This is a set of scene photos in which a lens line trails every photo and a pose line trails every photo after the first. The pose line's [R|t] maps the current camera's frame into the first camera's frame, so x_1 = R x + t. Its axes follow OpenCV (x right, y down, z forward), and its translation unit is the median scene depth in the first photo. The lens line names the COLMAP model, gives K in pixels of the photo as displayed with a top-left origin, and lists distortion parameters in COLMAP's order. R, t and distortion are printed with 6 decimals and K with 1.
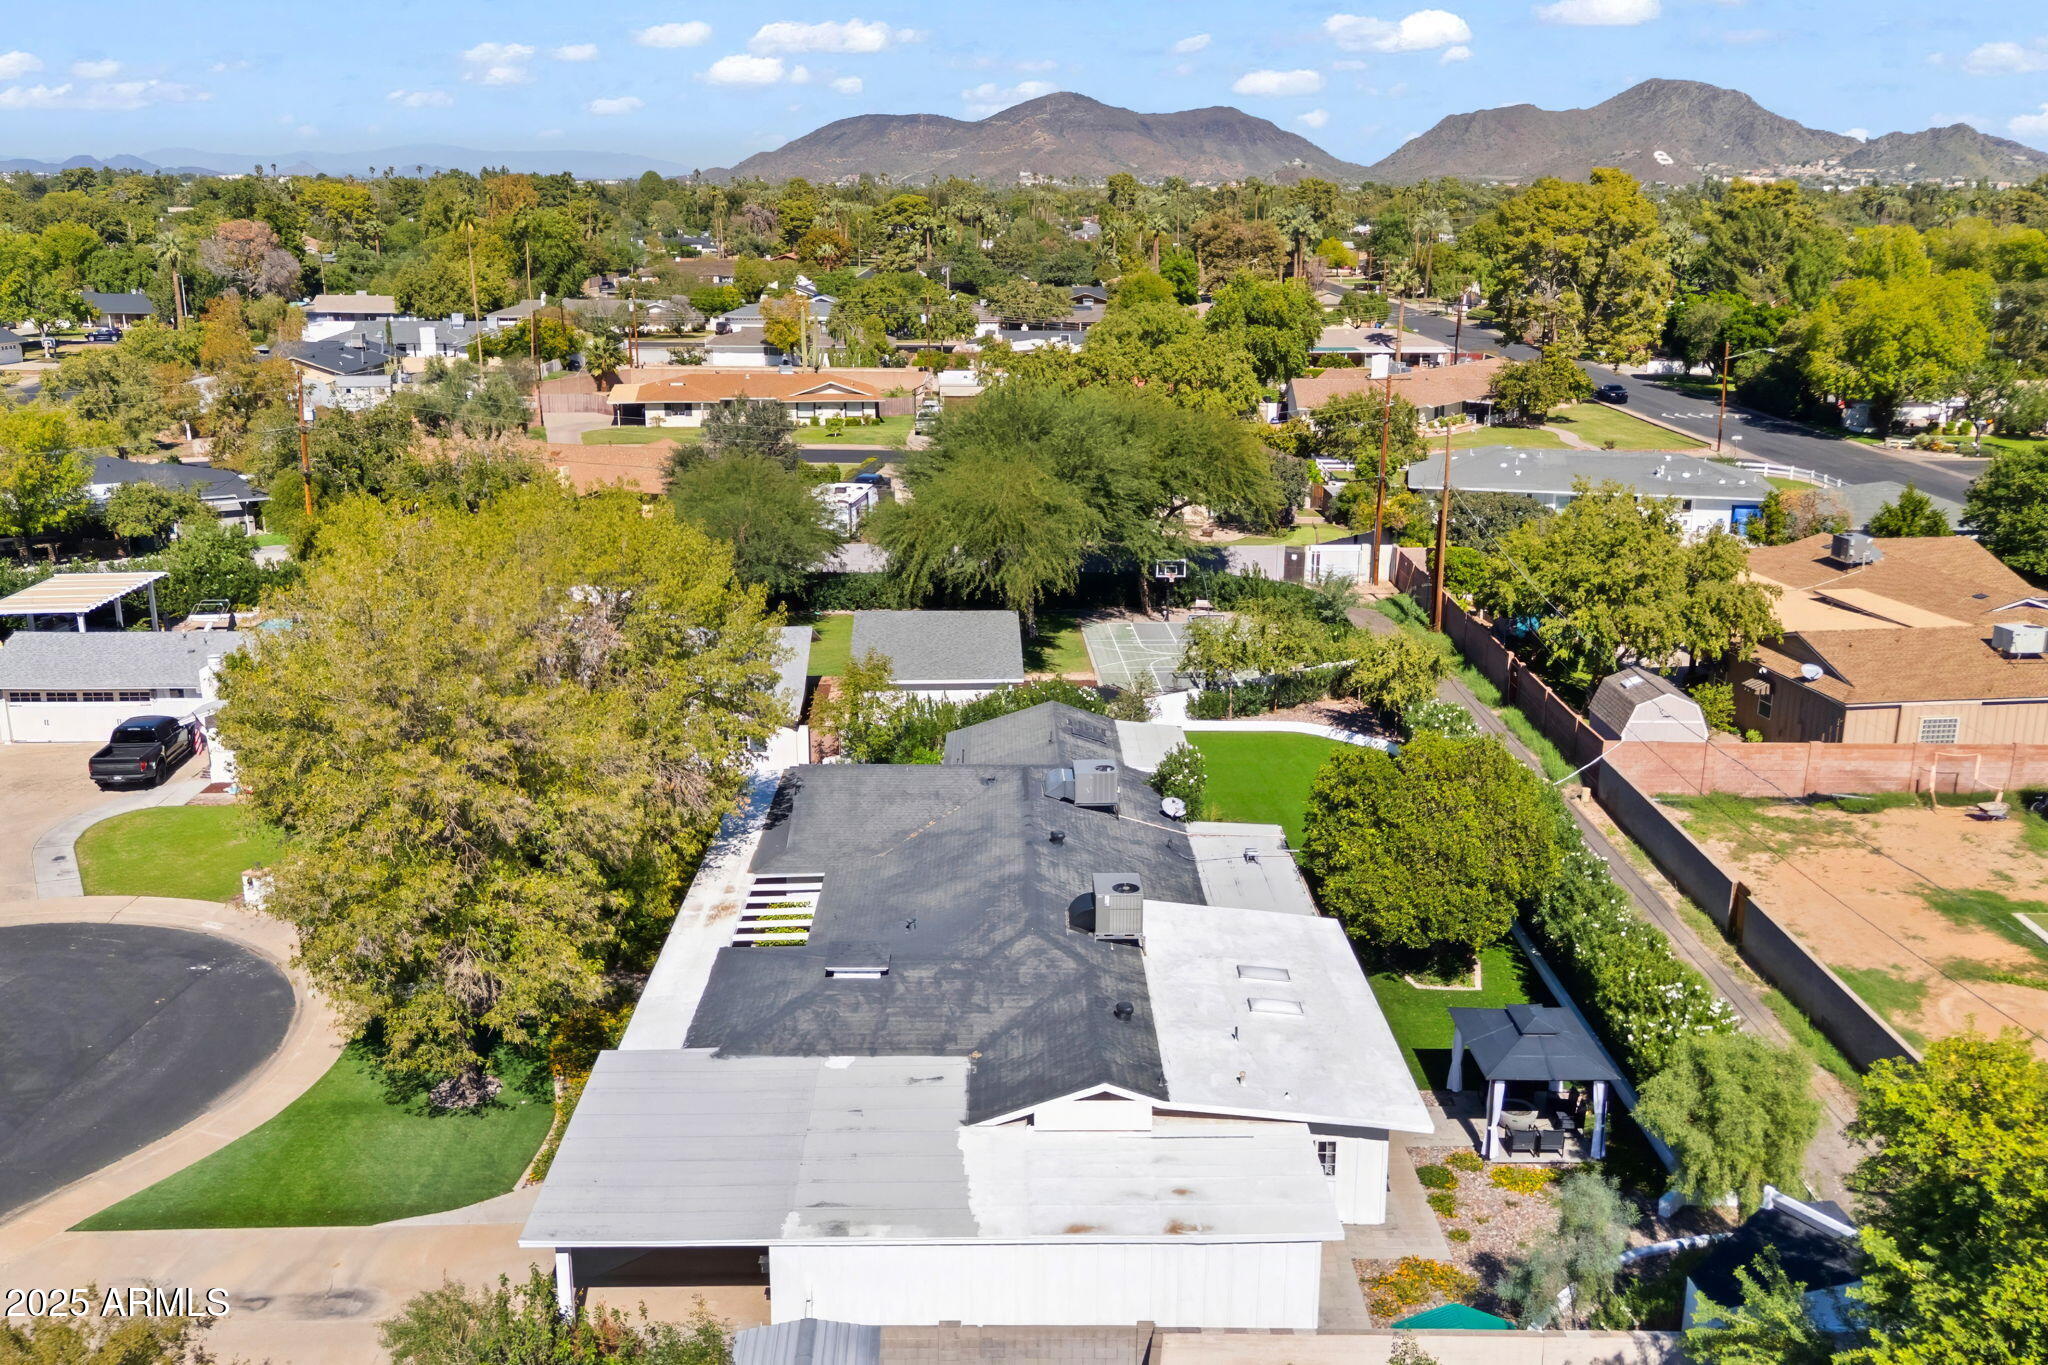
lens RADIAL K [[1752.9, 0, 1024.0], [0, 1752.9, 682.5], [0, 0, 1]] dist [0.011887, 0.001365]
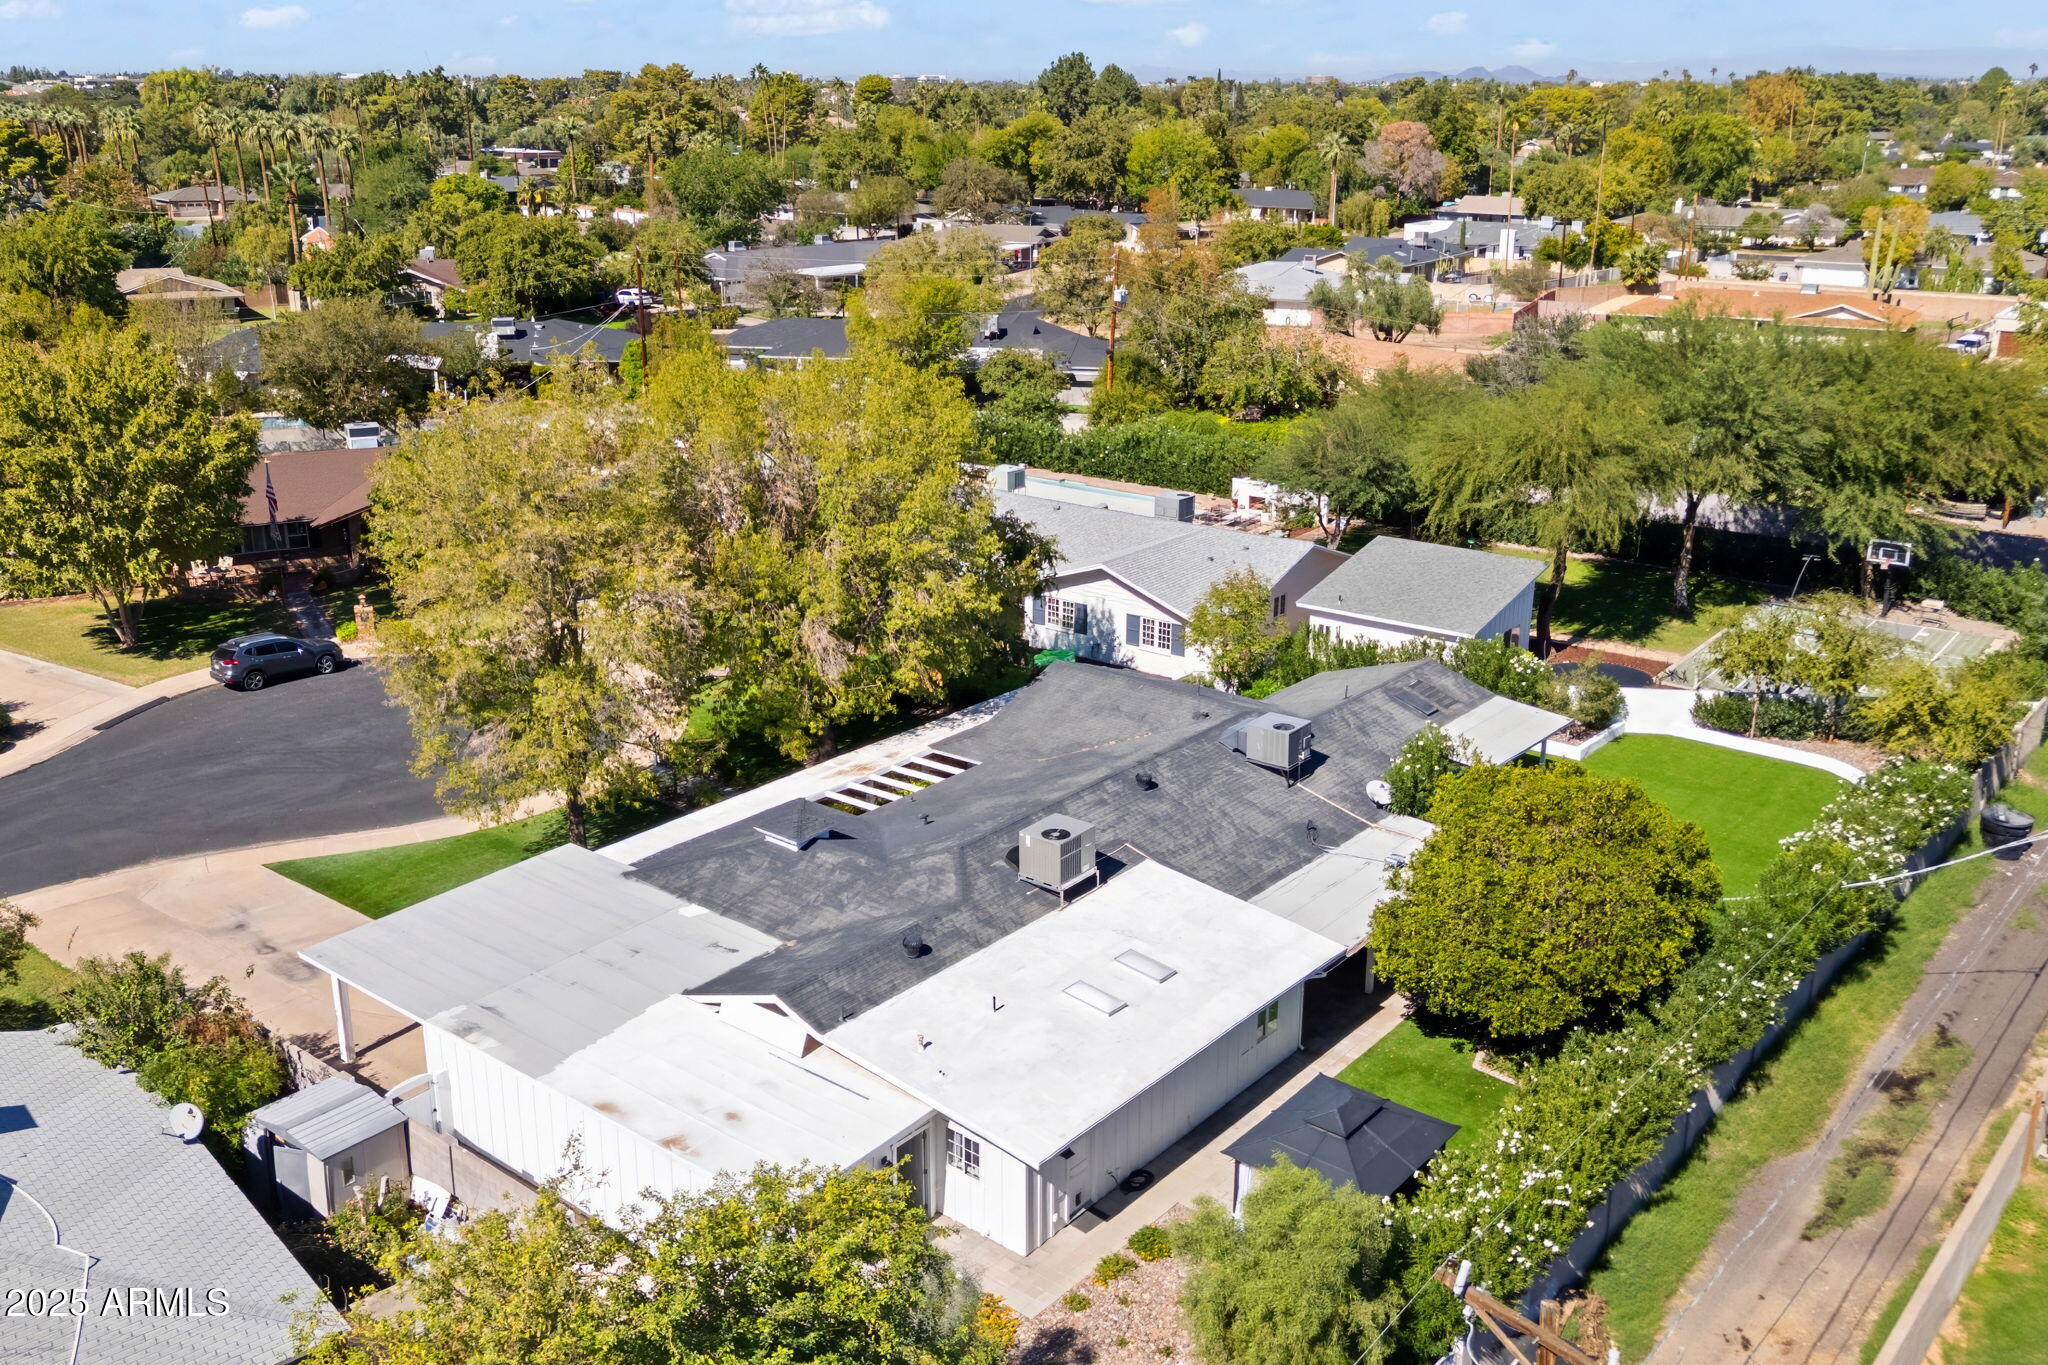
lens RADIAL K [[1752.9, 0, 1024.0], [0, 1752.9, 682.5], [0, 0, 1]] dist [0.011887, 0.001365]
pose [[0.761493, 0.197856, -0.617237, 0.124317], [-0.167233, 0.980004, 0.107824, -0.011787], [0.626228, 0.021115, 0.779354, 0.057394]]
